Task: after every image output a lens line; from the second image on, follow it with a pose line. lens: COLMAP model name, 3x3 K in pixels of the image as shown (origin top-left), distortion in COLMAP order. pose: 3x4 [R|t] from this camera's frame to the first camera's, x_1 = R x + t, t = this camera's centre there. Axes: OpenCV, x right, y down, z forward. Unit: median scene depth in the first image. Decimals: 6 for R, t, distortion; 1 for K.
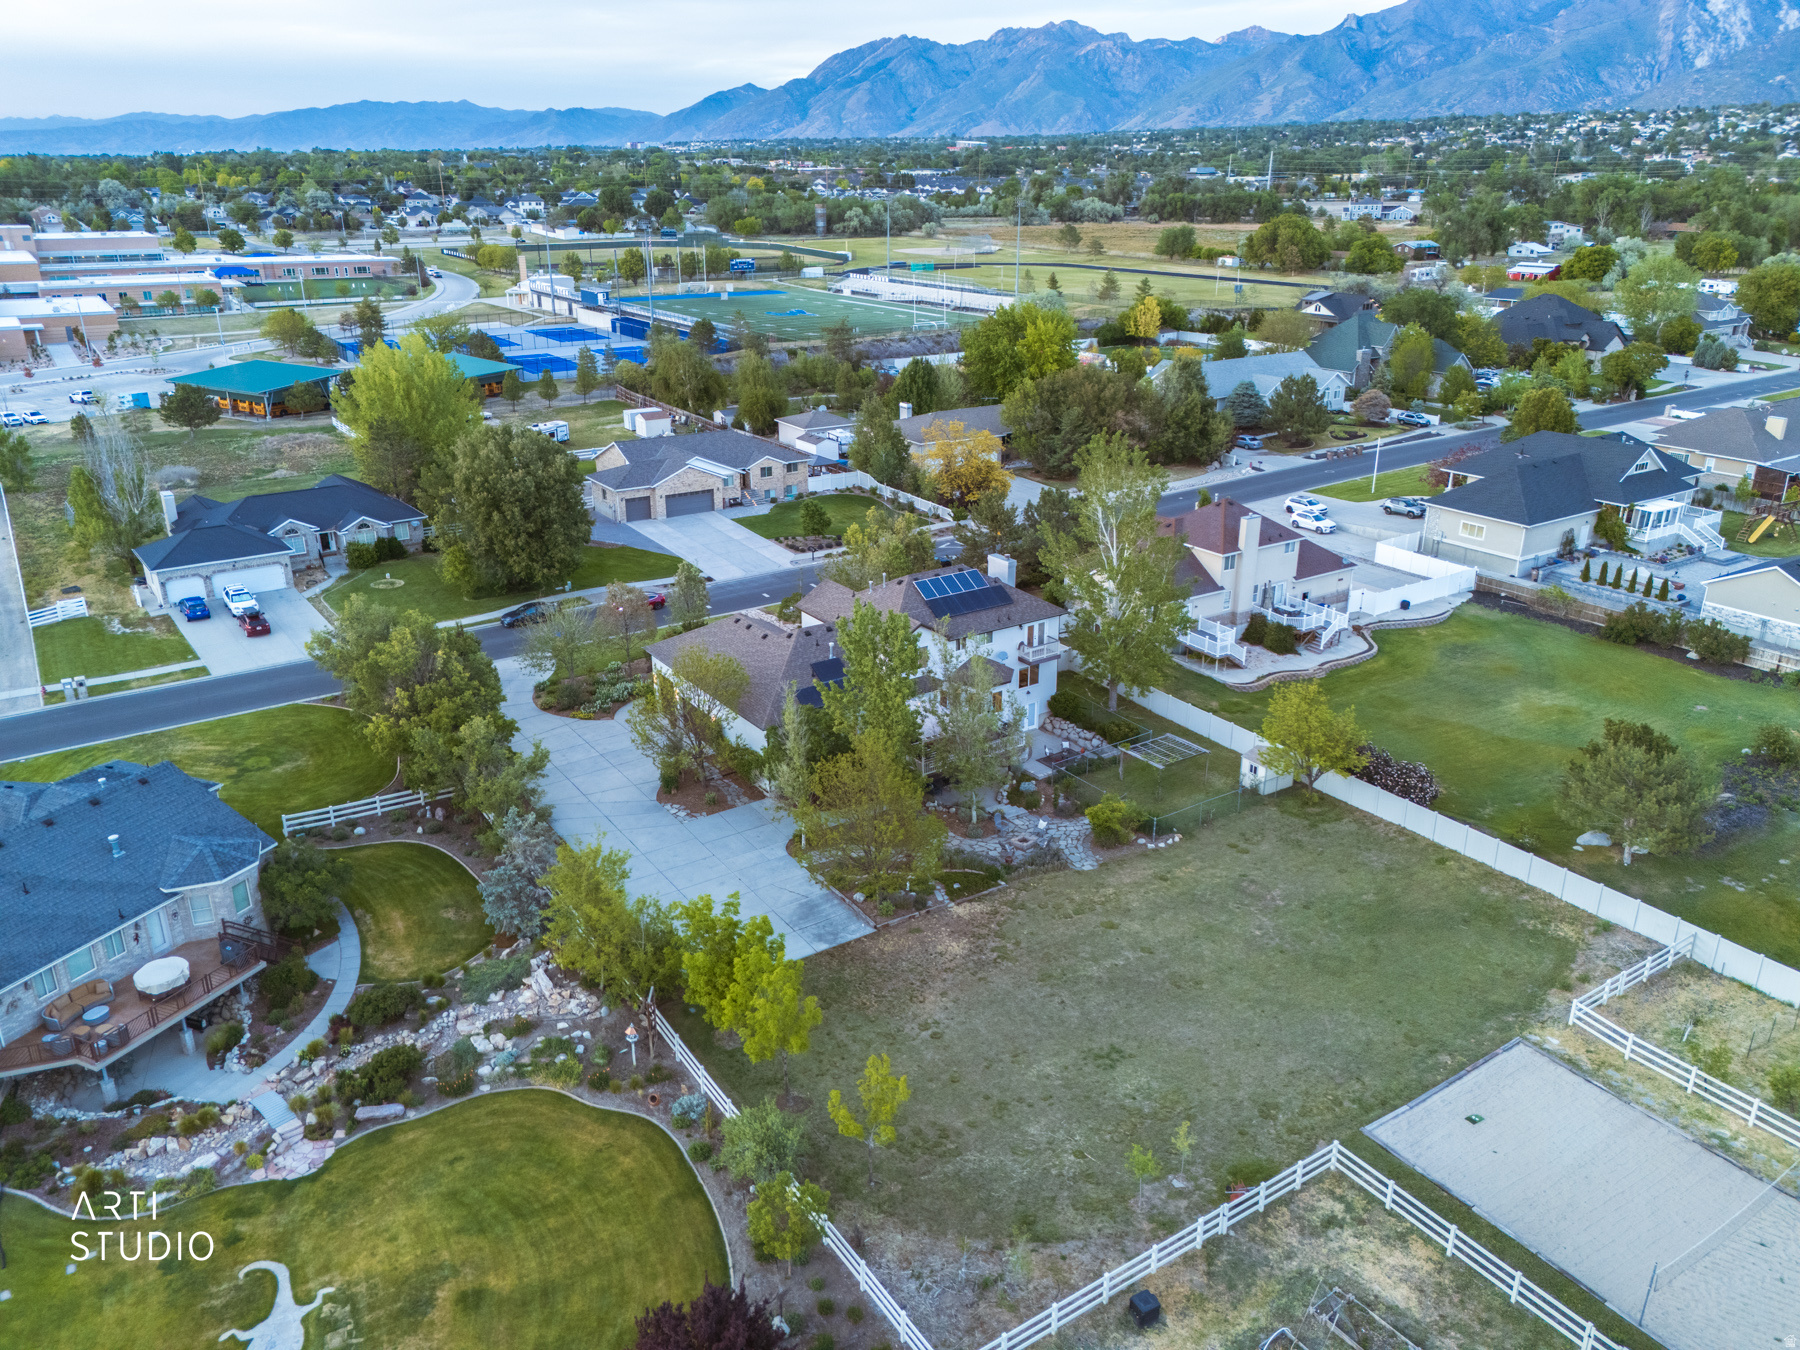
lens RADIAL K [[1315.6, 0, 904.4], [0, 1315.6, 681.2], [0, 0, 1]] dist [0.077586, -0.069066]
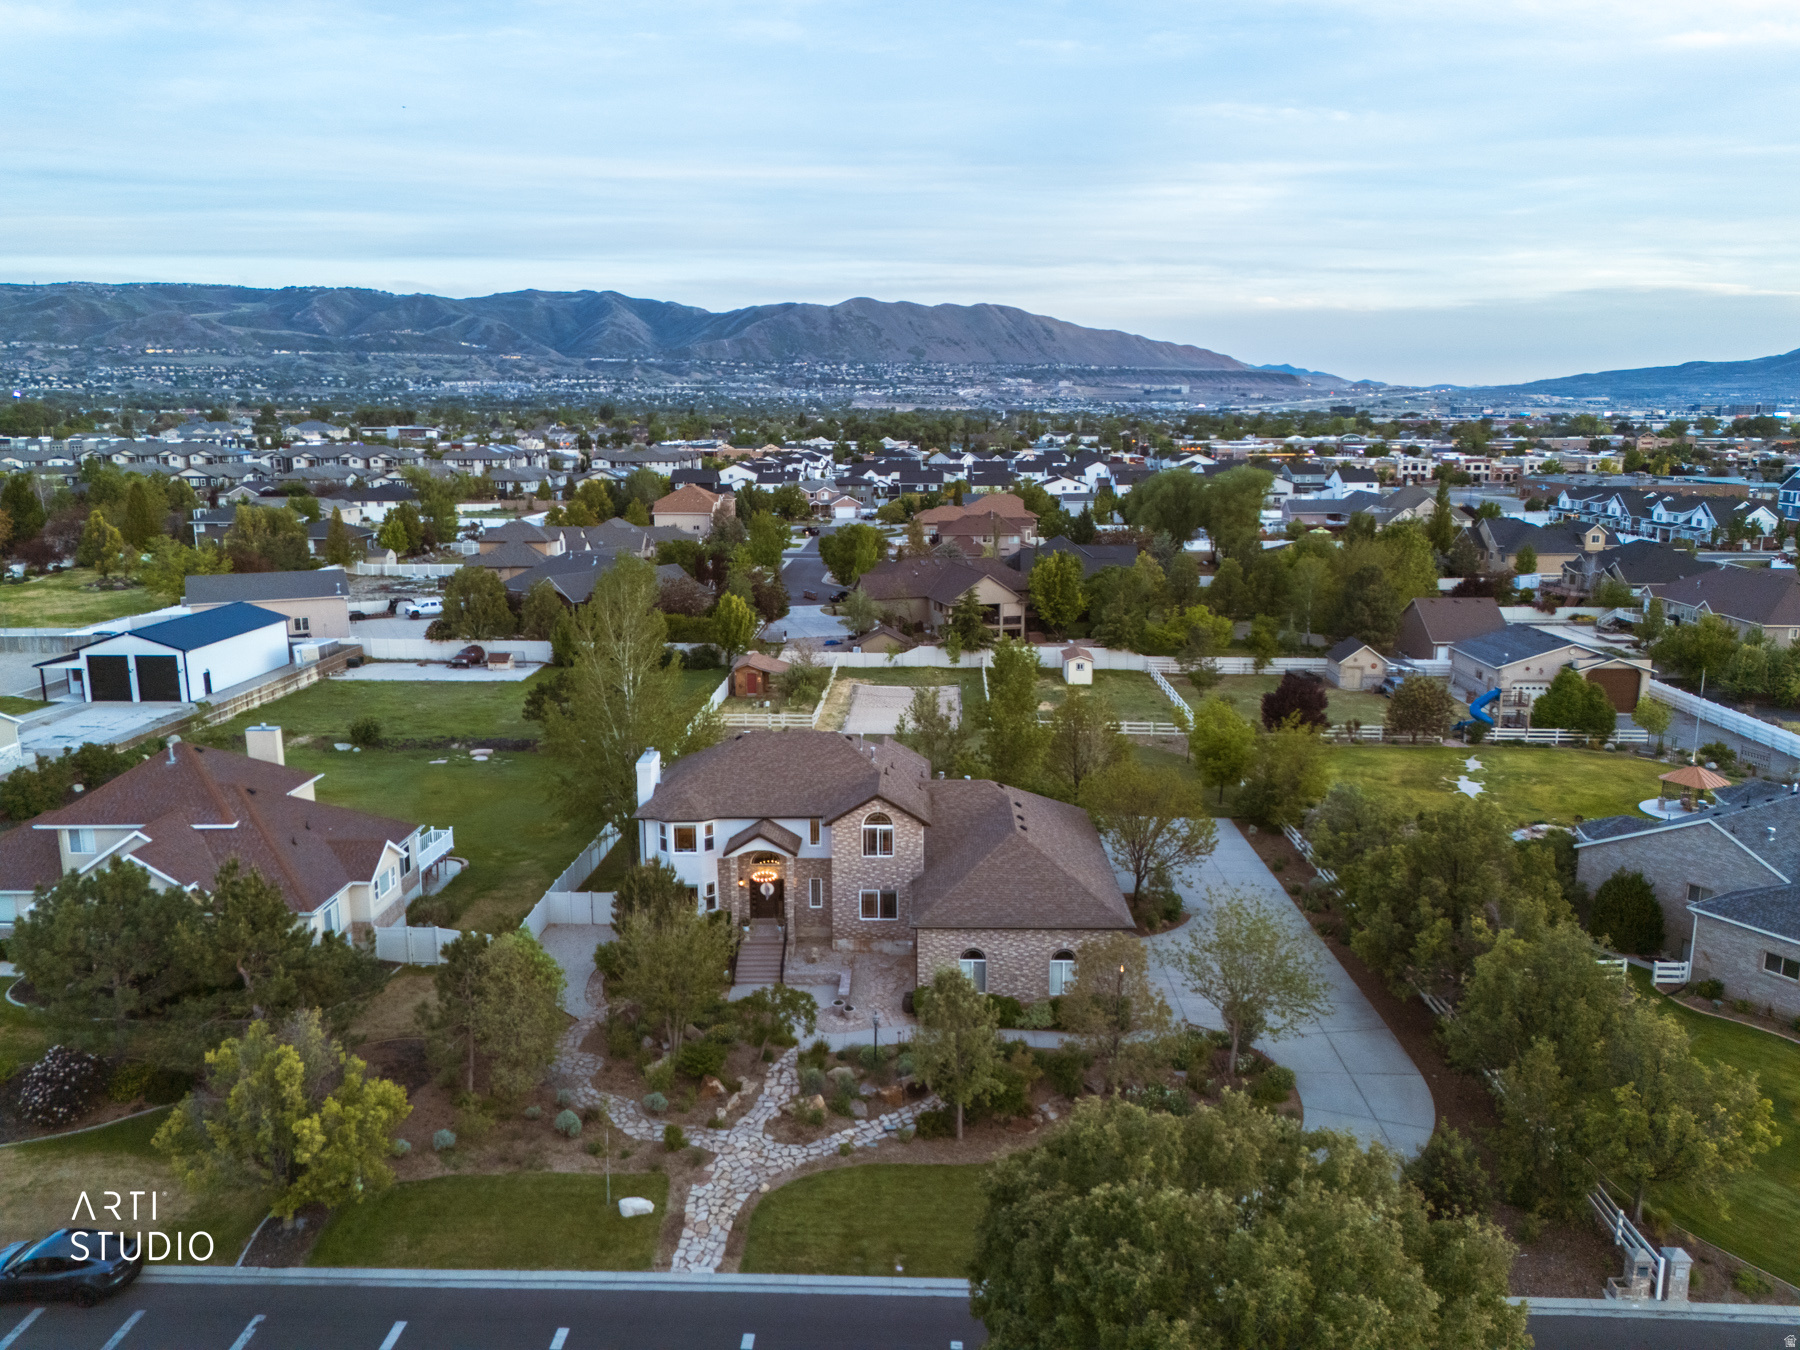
lens RADIAL K [[1309.7, 0, 903.5], [0, 1309.7, 678.9], [0, 0, 1]] dist [0.082933, -0.073058]
pose [[-0.816312, -0.113519, 0.566347, -0.545984], [0.212076, 0.853114, 0.476677, -0.547300], [-0.537270, 0.509225, -0.672332, 1.710149]]
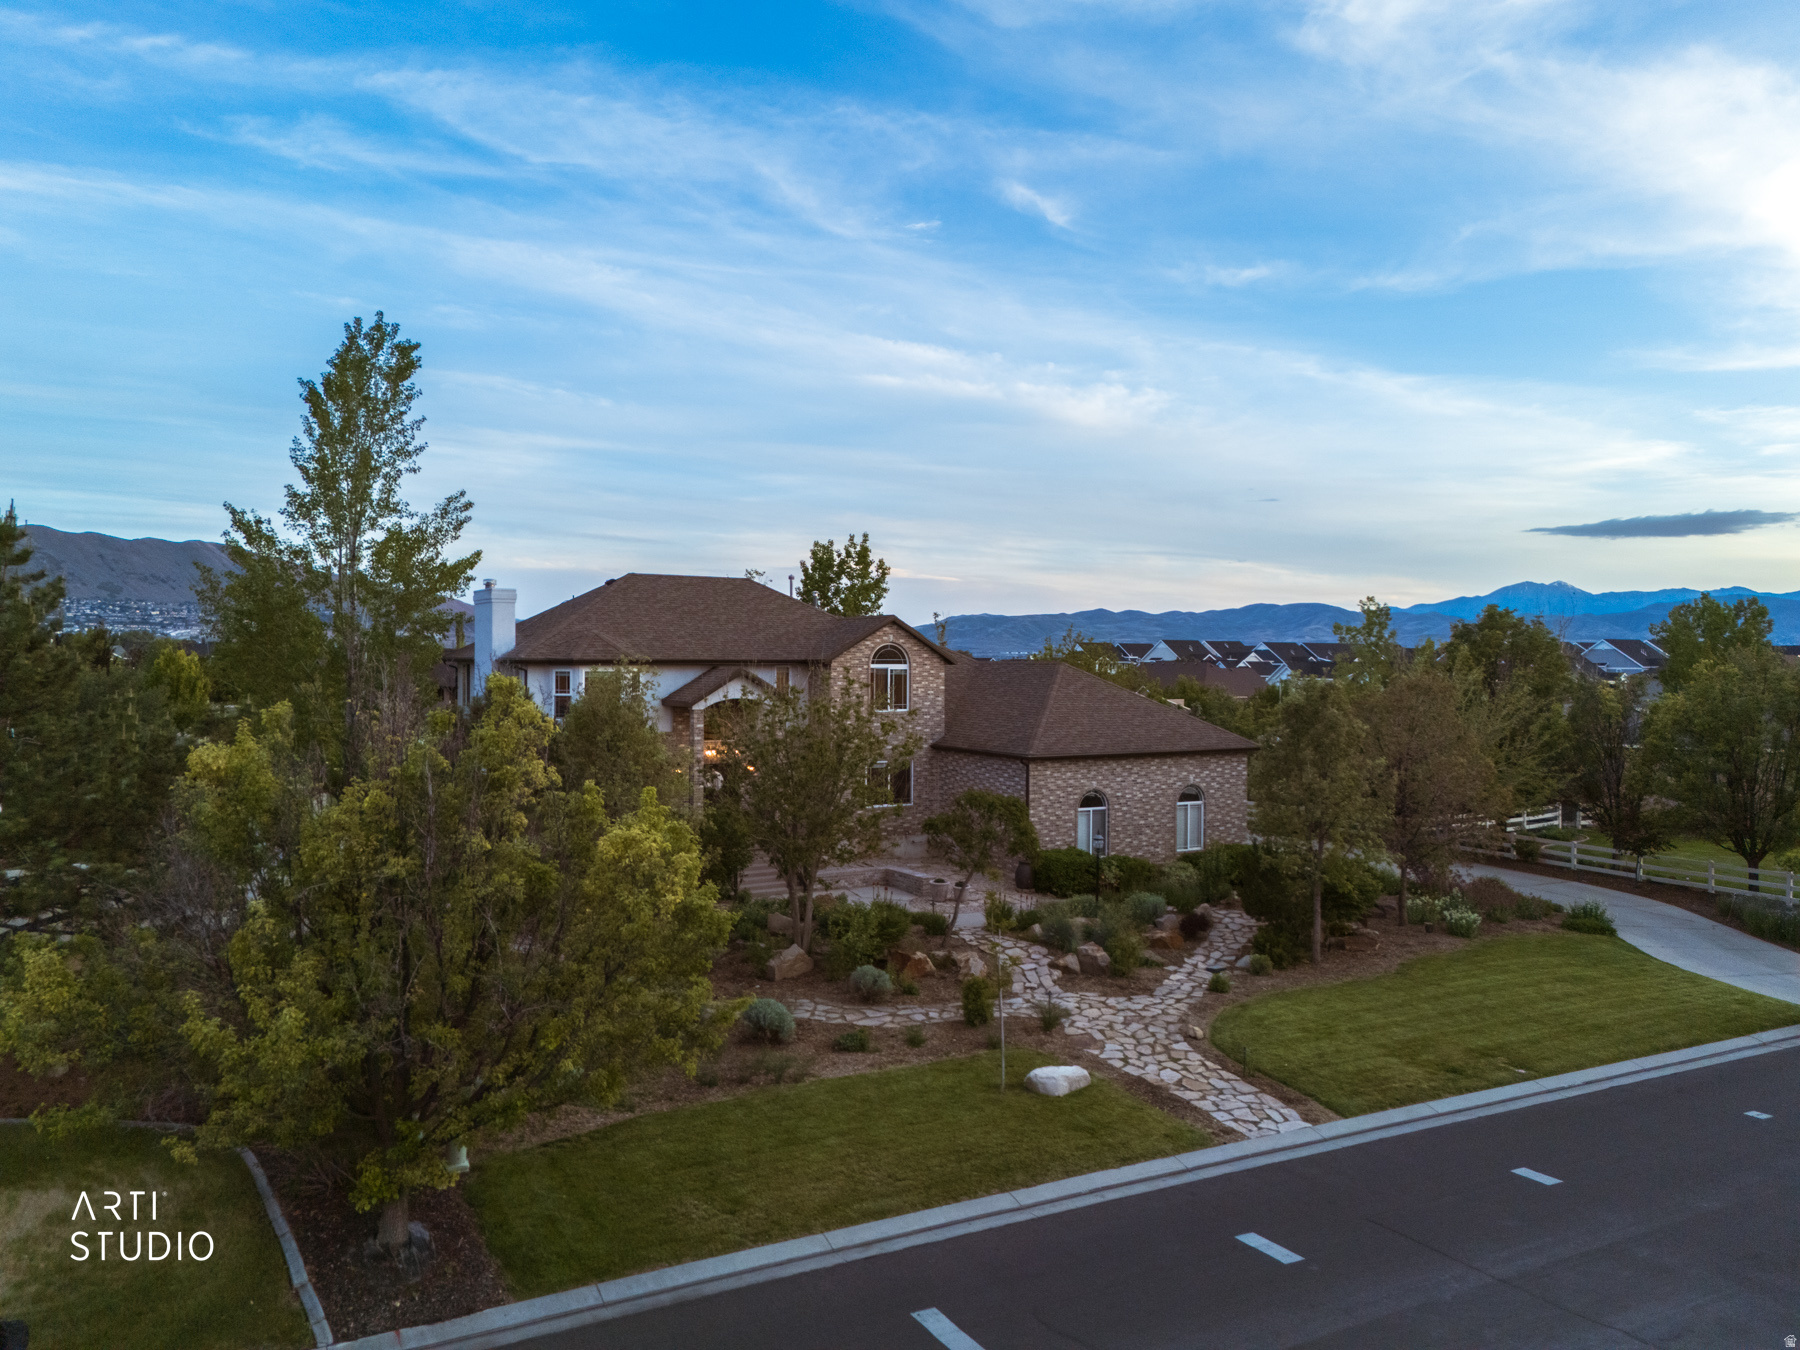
lens RADIAL K [[1315.6, 0, 904.4], [0, 1315.6, 681.2], [0, 0, 1]] dist [0.077586, -0.069066]
pose [[-0.997647, -0.006951, 0.068202, -0.116857], [0.019180, 0.926817, 0.375023, -0.283897], [-0.065817, 0.375449, -0.924503, 1.745593]]
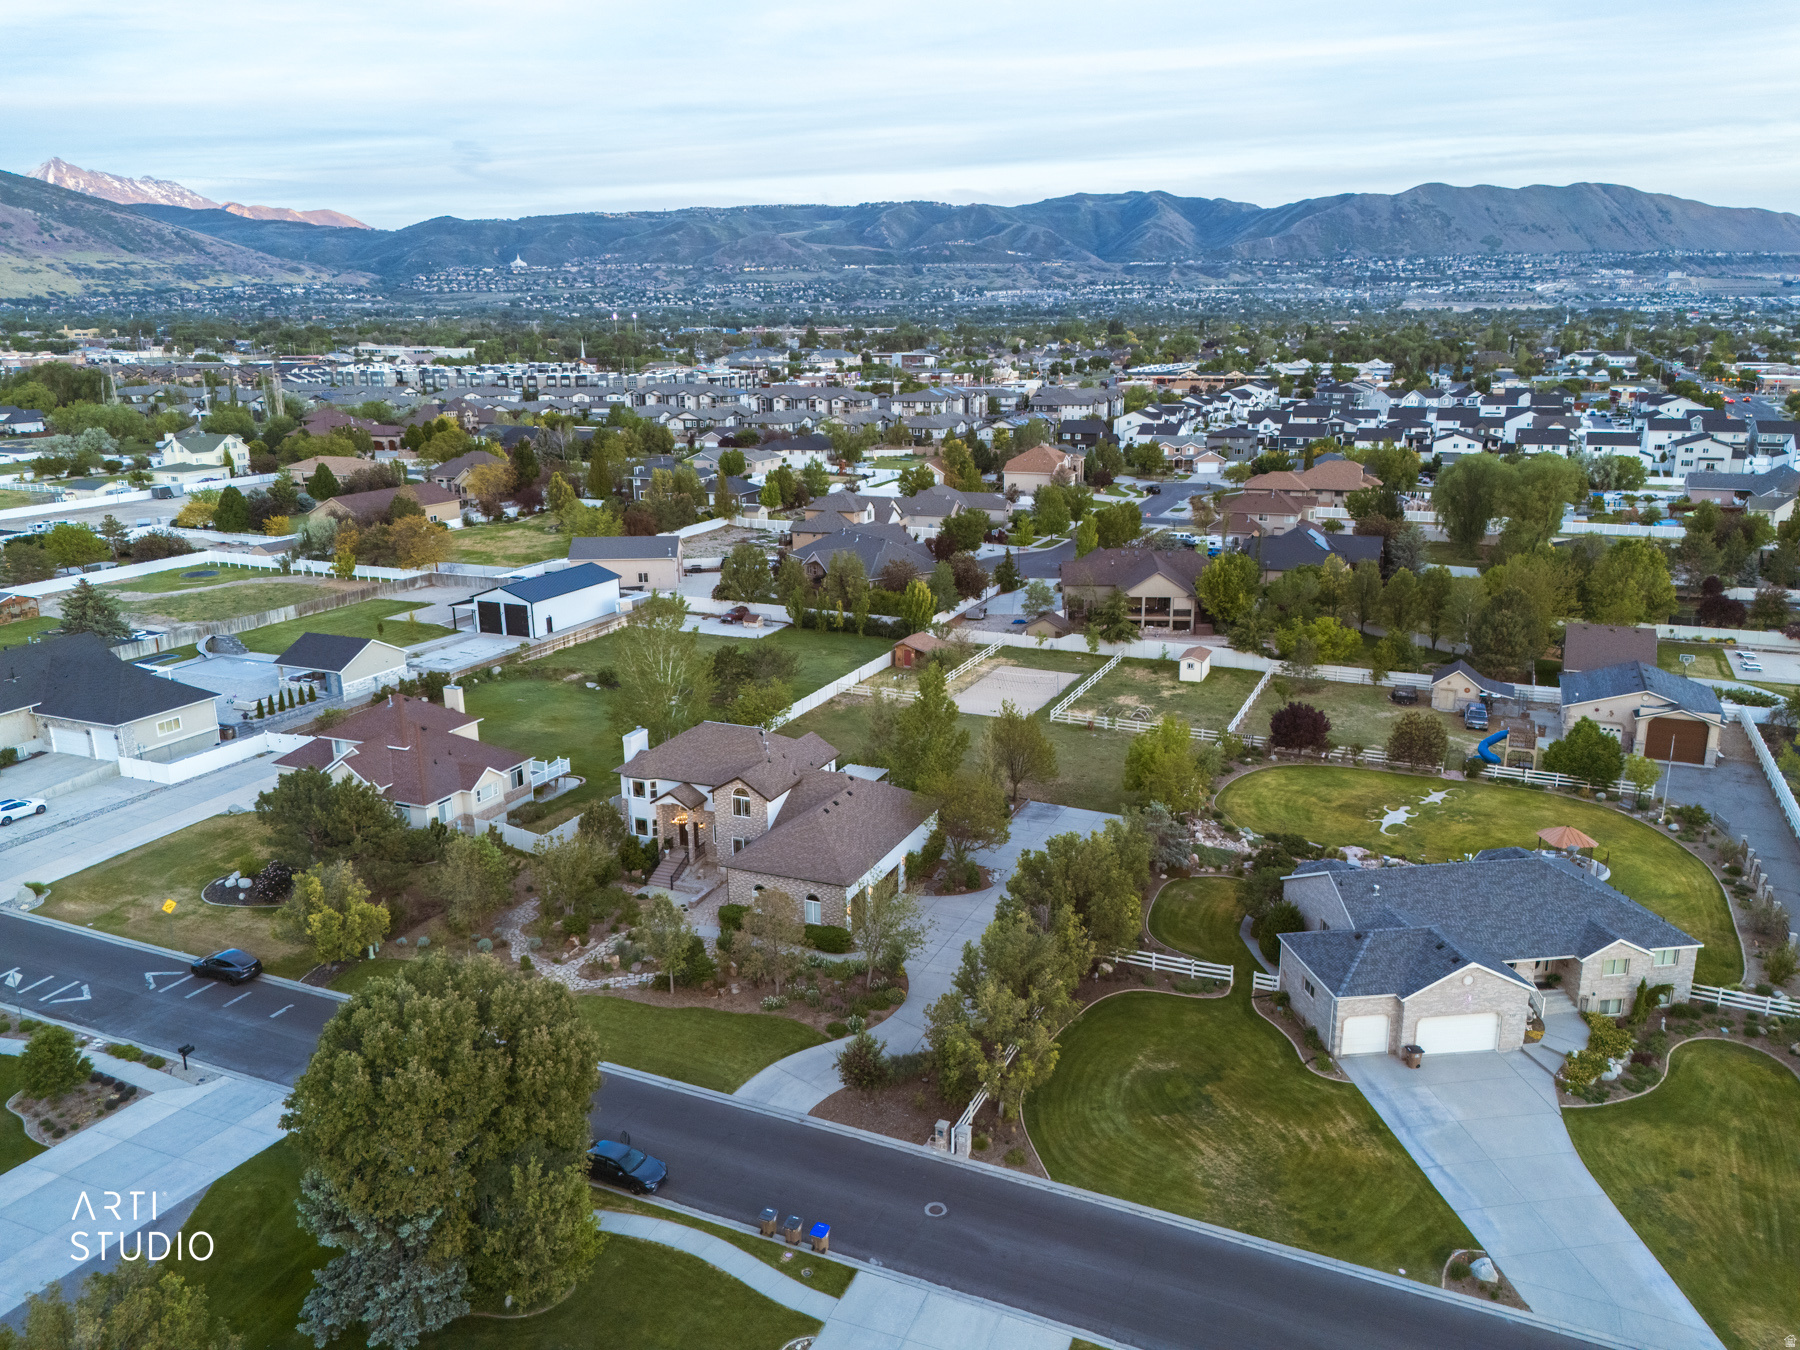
lens RADIAL K [[1316.6, 0, 907.7], [0, 1316.6, 676.0], [0, 0, 1]] dist [0.073818, -0.070928]
pose [[-0.535232, -0.215771, 0.816682, -1.168005], [0.317194, 0.844732, 0.431063, -0.667330], [-0.782888, 0.489766, -0.383686, 1.509330]]
